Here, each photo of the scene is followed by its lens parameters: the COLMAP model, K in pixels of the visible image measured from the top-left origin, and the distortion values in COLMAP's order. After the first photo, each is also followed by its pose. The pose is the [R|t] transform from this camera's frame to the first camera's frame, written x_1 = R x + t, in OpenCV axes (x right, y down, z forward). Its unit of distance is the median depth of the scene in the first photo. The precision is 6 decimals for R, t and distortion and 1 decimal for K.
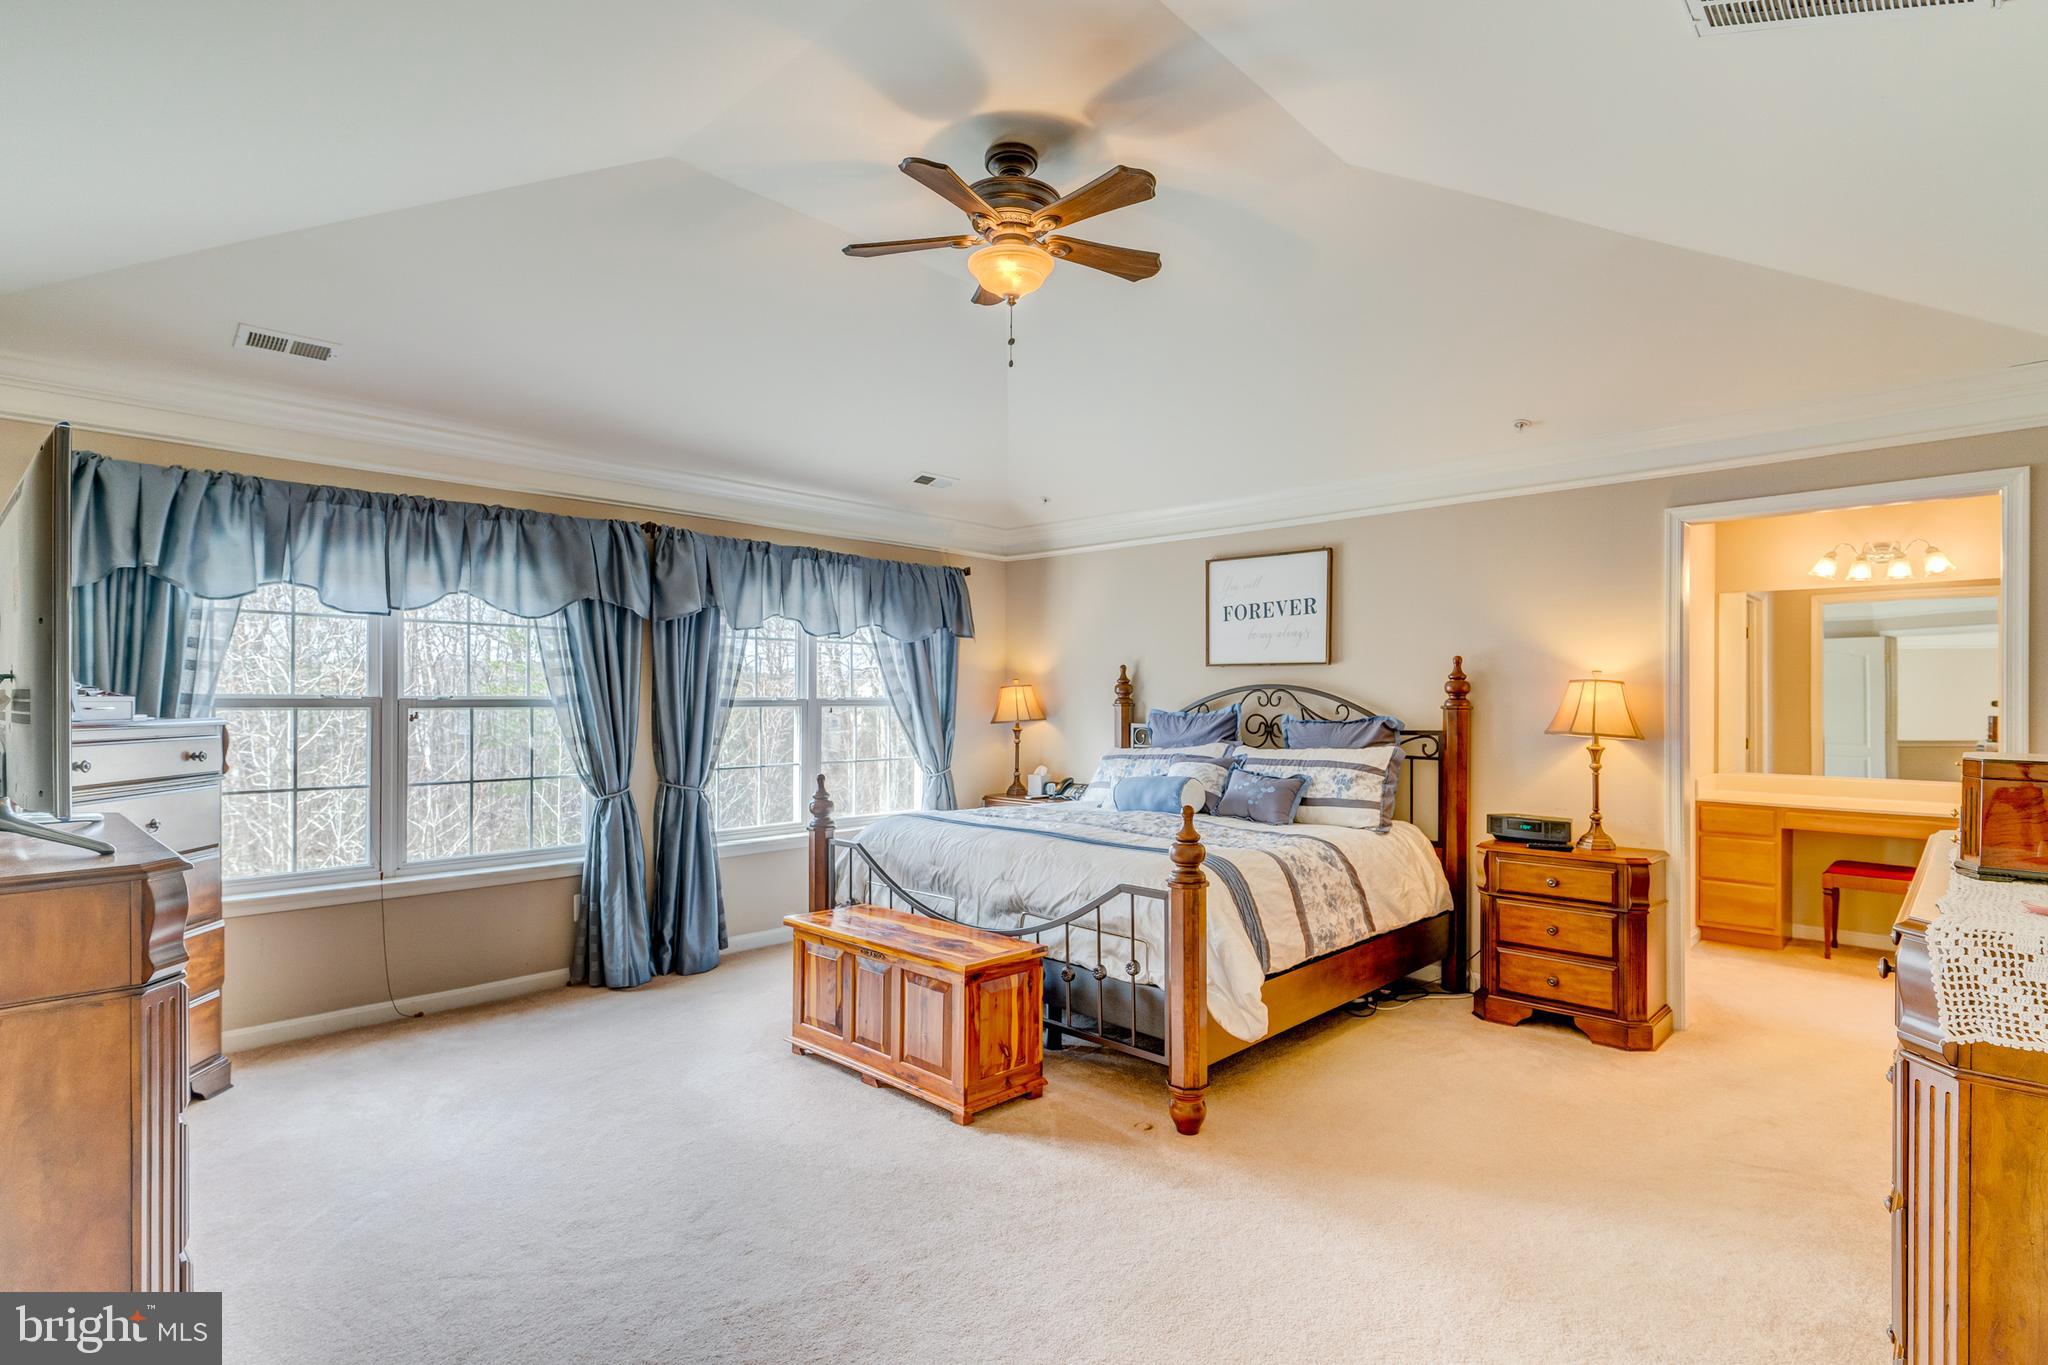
lens RADIAL K [[995.1, 0, 1017.9], [0, 995.1, 715.2], [0, 0, 1]] dist [0.004255, 0.000620]
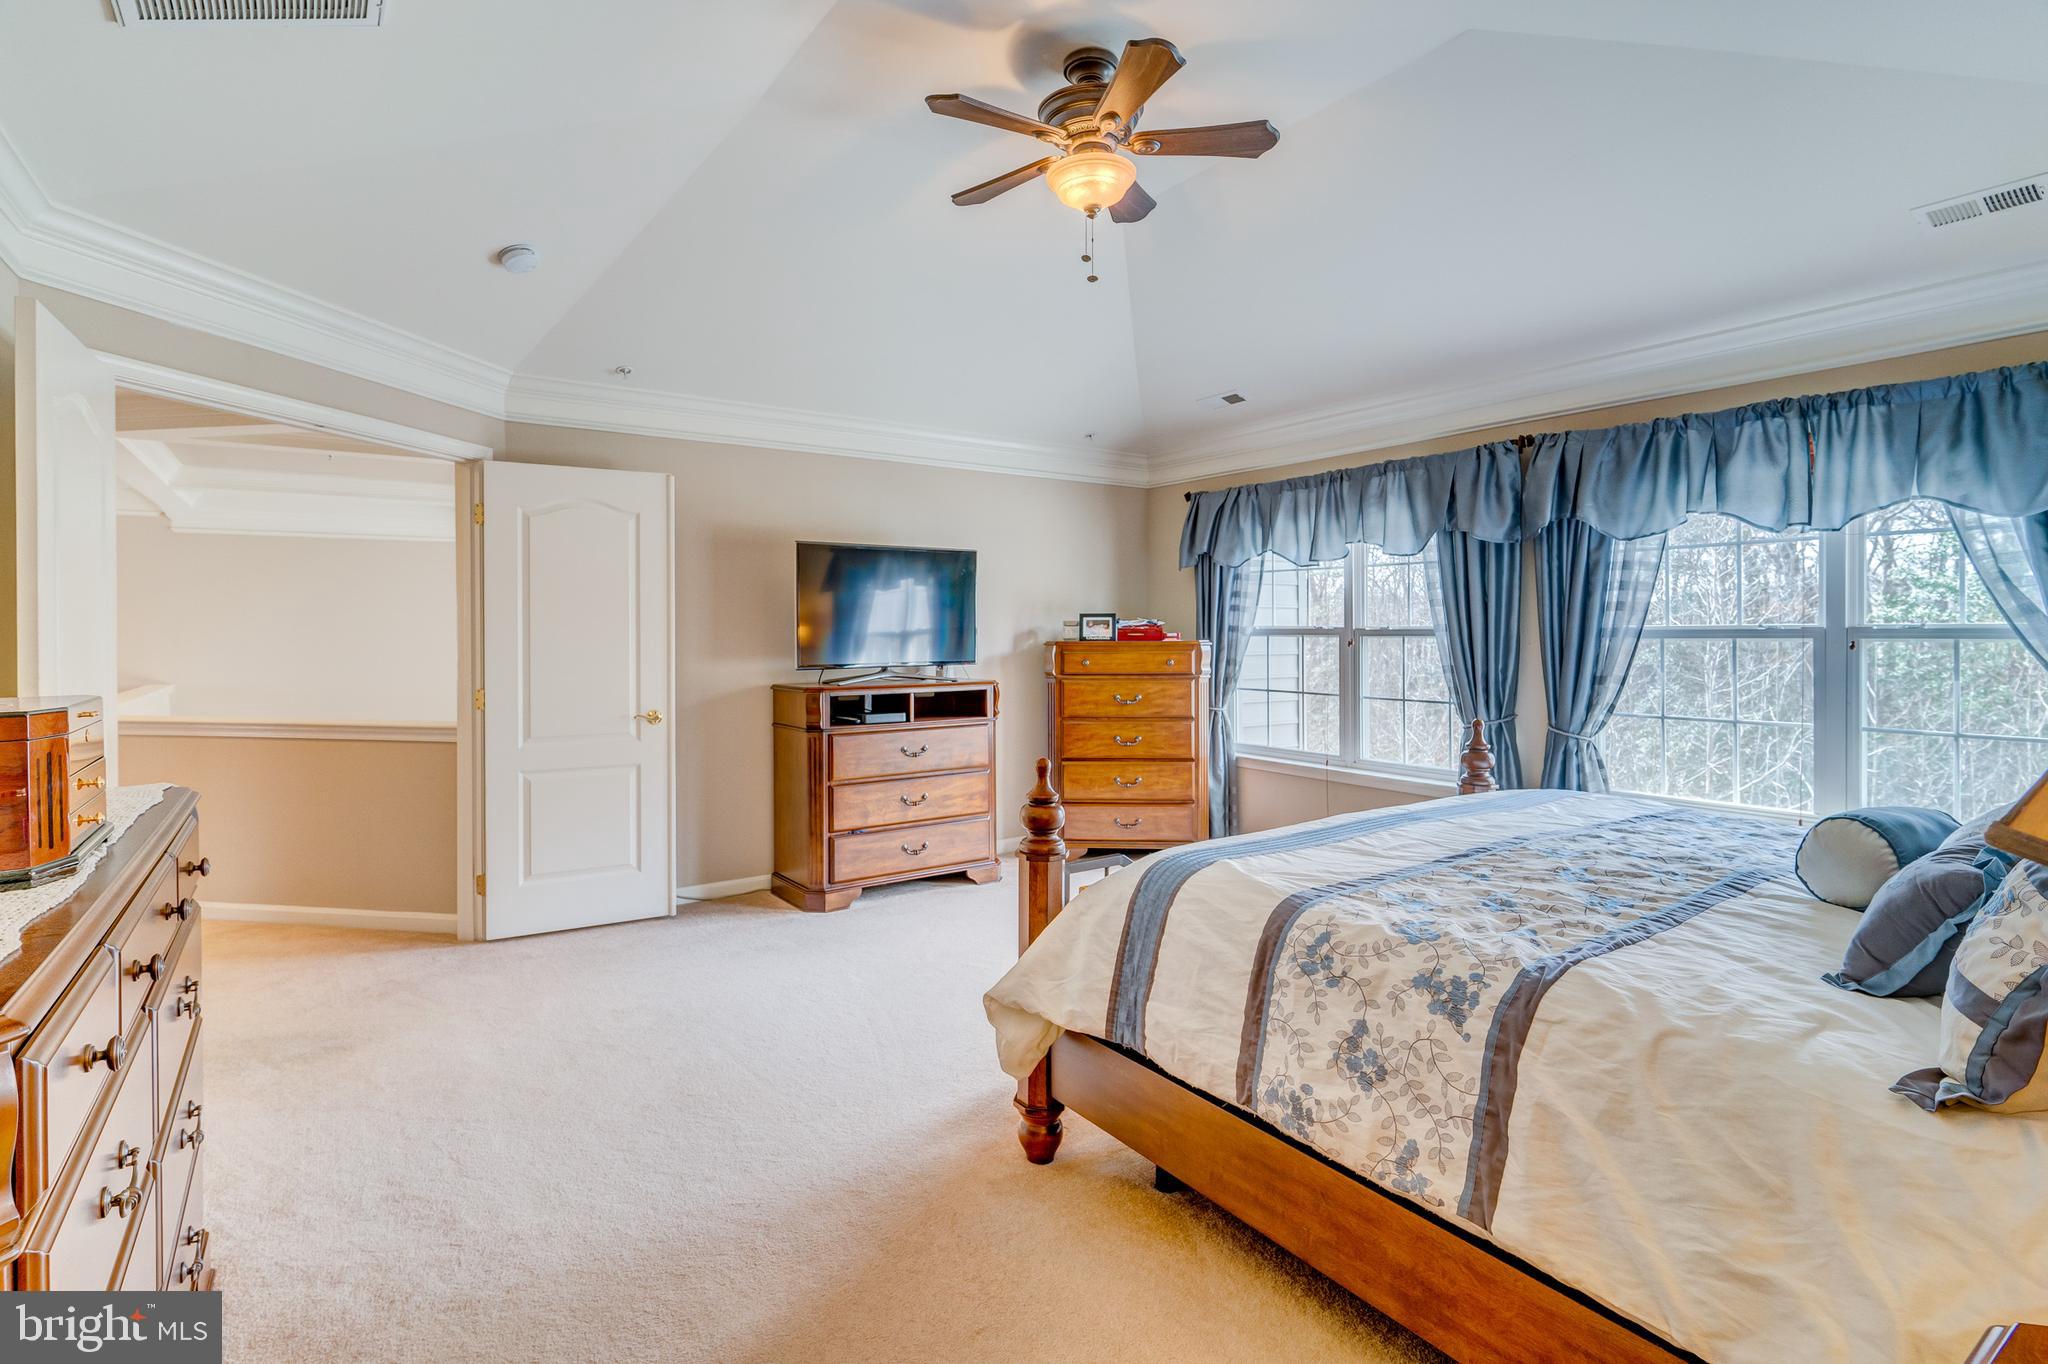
lens RADIAL K [[1002.9, 0, 1022.1], [0, 1002.9, 633.7], [0, 0, 1]] dist [0.000970, 0.000108]
pose [[-0.193164, 0.002697, -0.981163, 0.716981], [-0.014866, 0.999873, 0.005675, -0.011001], [0.981054, 0.015683, -0.193099, 0.832753]]
